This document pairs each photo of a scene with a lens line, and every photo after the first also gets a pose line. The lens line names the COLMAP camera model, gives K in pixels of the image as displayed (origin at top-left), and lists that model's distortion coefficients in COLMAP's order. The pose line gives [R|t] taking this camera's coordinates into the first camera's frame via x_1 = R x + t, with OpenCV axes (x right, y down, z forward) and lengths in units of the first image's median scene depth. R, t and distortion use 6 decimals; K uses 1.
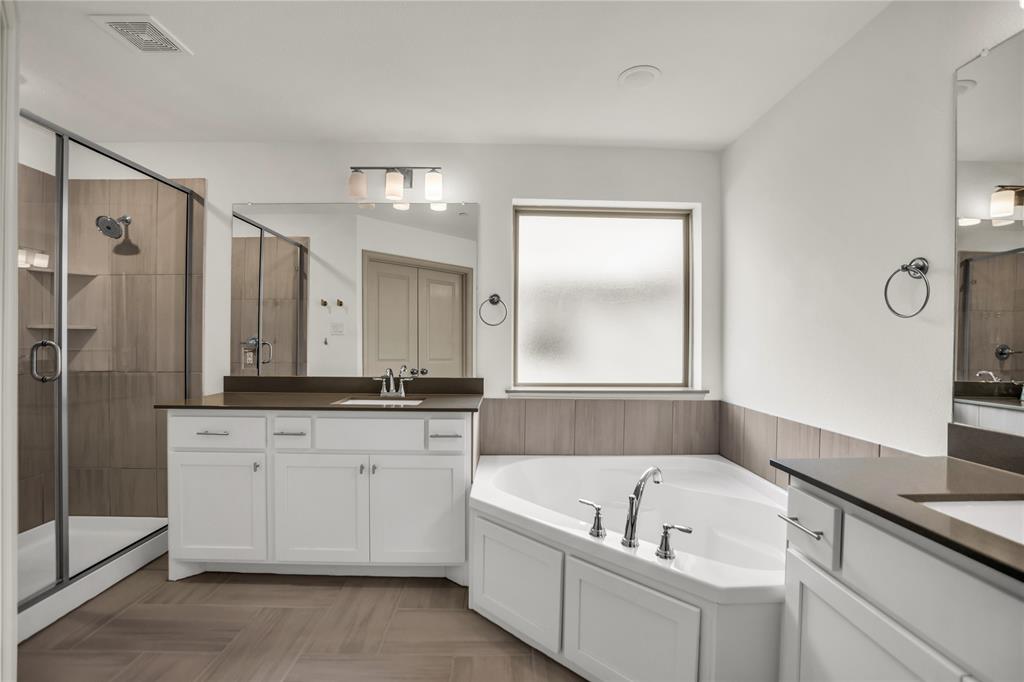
lens RADIAL K [[447.2, 0, 514.1], [0, 447.2, 343.9], [0, 0, 1]] dist [-0.069386, 0.026003]
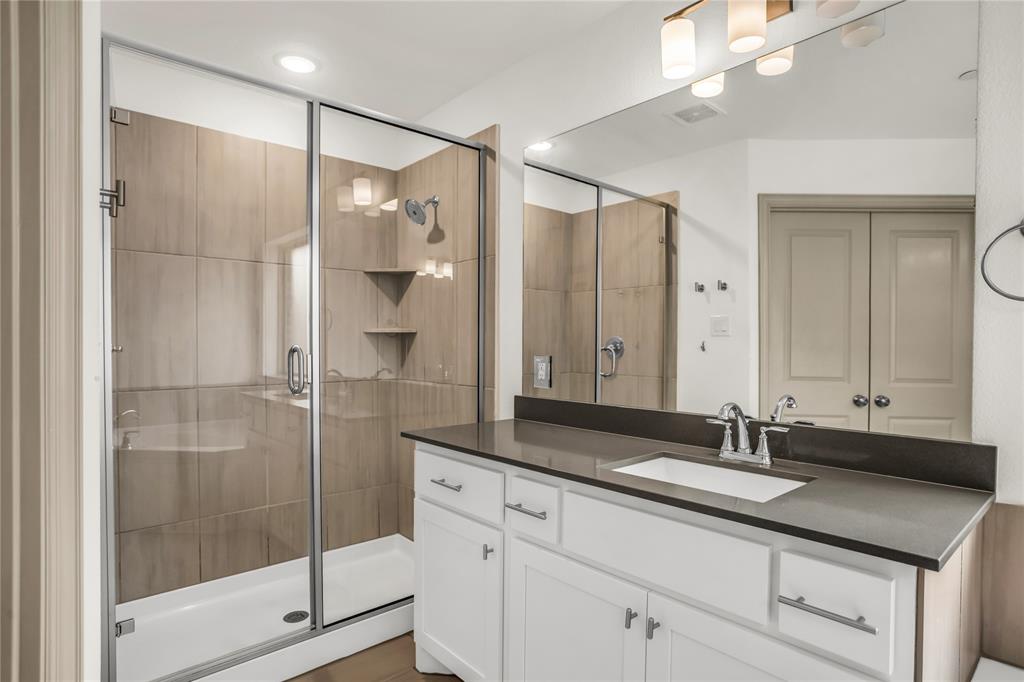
lens RADIAL K [[547.7, 0, 515.0], [0, 547.7, 353.1], [0, 0, 1]] dist [-0.069309, 0.042756]
pose [[0.647441, 0.007770, -0.762076, 0.007672], [-0.002622, 0.999965, 0.007968, -0.001646], [0.762111, -0.003160, 0.647439, 0.428968]]
